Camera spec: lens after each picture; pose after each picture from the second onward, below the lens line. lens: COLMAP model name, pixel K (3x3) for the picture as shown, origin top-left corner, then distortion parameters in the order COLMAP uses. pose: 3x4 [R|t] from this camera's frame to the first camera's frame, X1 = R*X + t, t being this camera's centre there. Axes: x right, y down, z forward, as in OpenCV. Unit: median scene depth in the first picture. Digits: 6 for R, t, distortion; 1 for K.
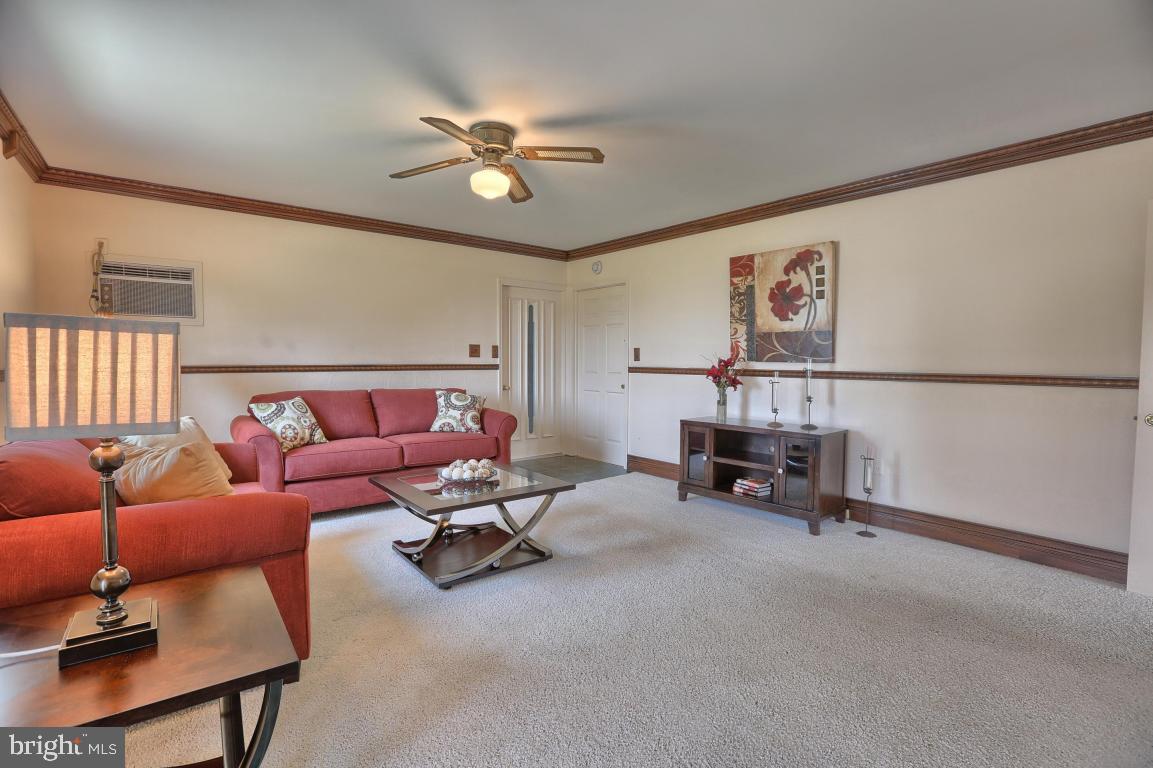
lens RADIAL K [[537.4, 0, 573.4], [0, 537.4, 378.2], [0, 0, 1]] dist [-0.040456, 0.011668]
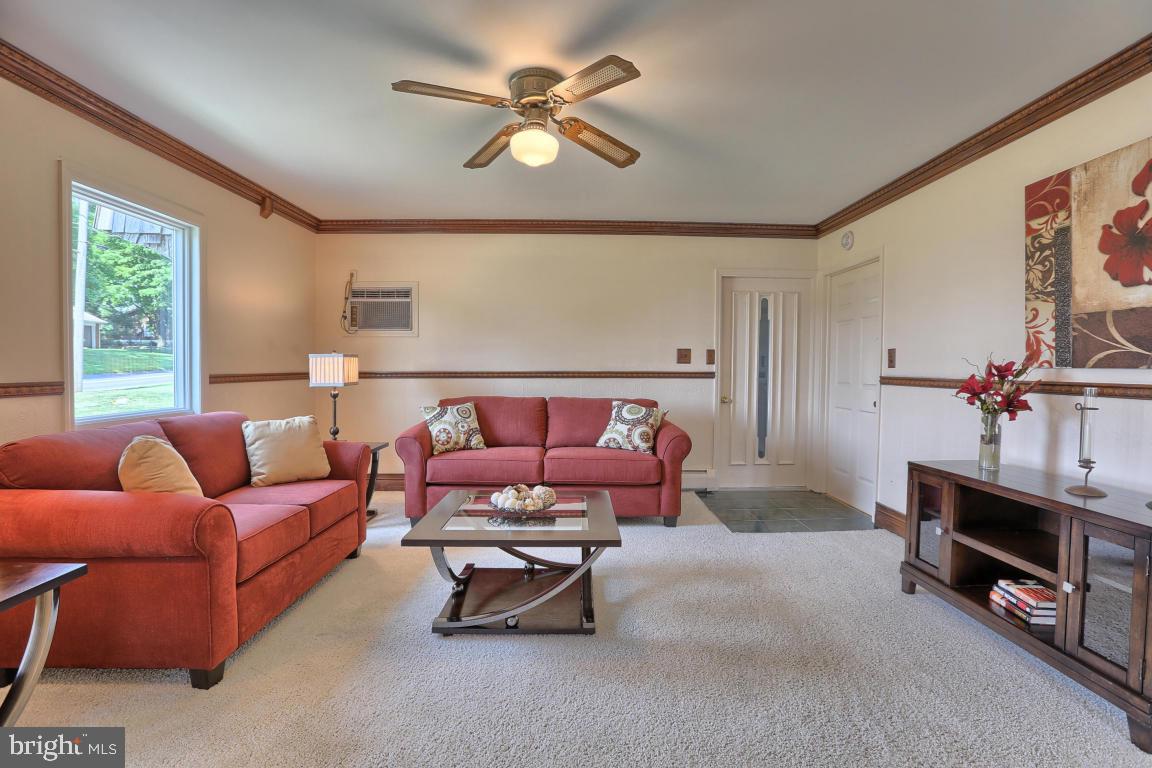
lens RADIAL K [[536.9, 0, 580.5], [0, 536.9, 379.1], [0, 0, 1]] dist [-0.040456, 0.011668]
pose [[0.790743, 0.010774, -0.612053, 0.269909], [-0.019611, 0.999778, -0.007738, -0.005666], [0.611834, 0.018121, 0.790779, 0.279124]]
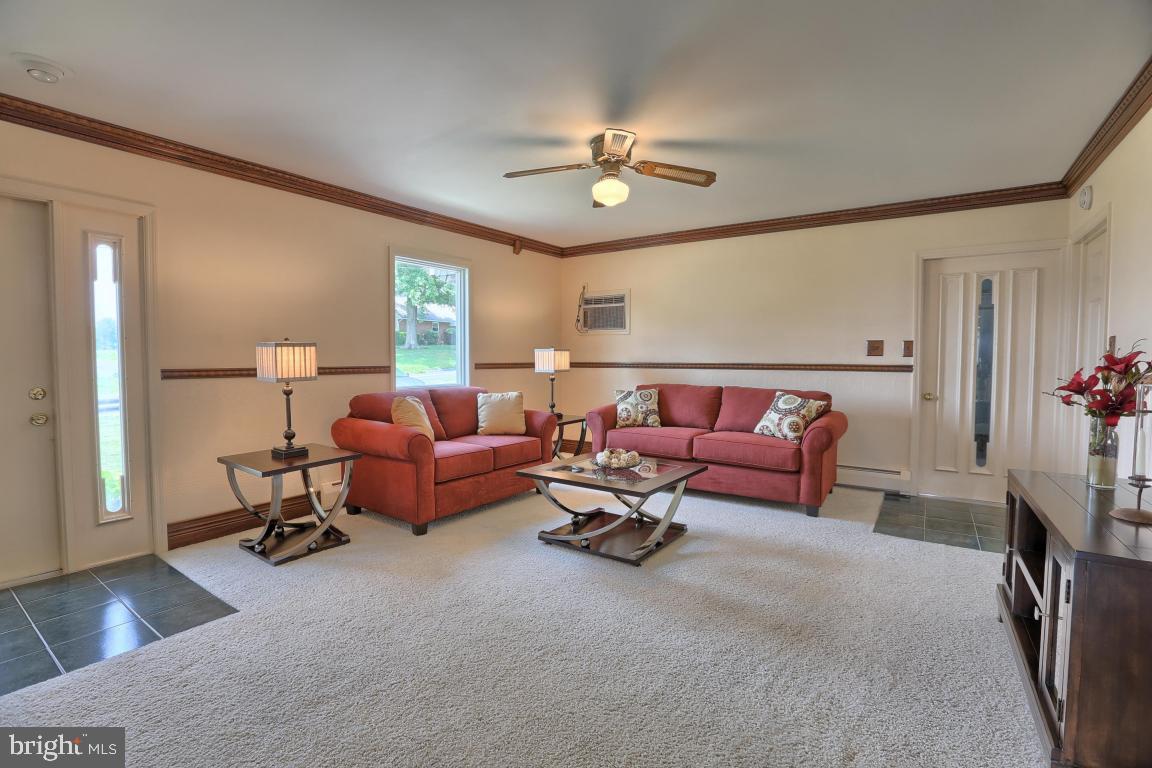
lens RADIAL K [[536.9, 0, 580.8], [0, 536.9, 383.7], [0, 0, 1]] dist [-0.040456, 0.011668]
pose [[0.274178, 0.042514, -0.960739, 0.589205], [-0.035455, 0.998790, 0.034080, -0.010942], [0.961025, 0.024719, 0.275354, 0.446532]]
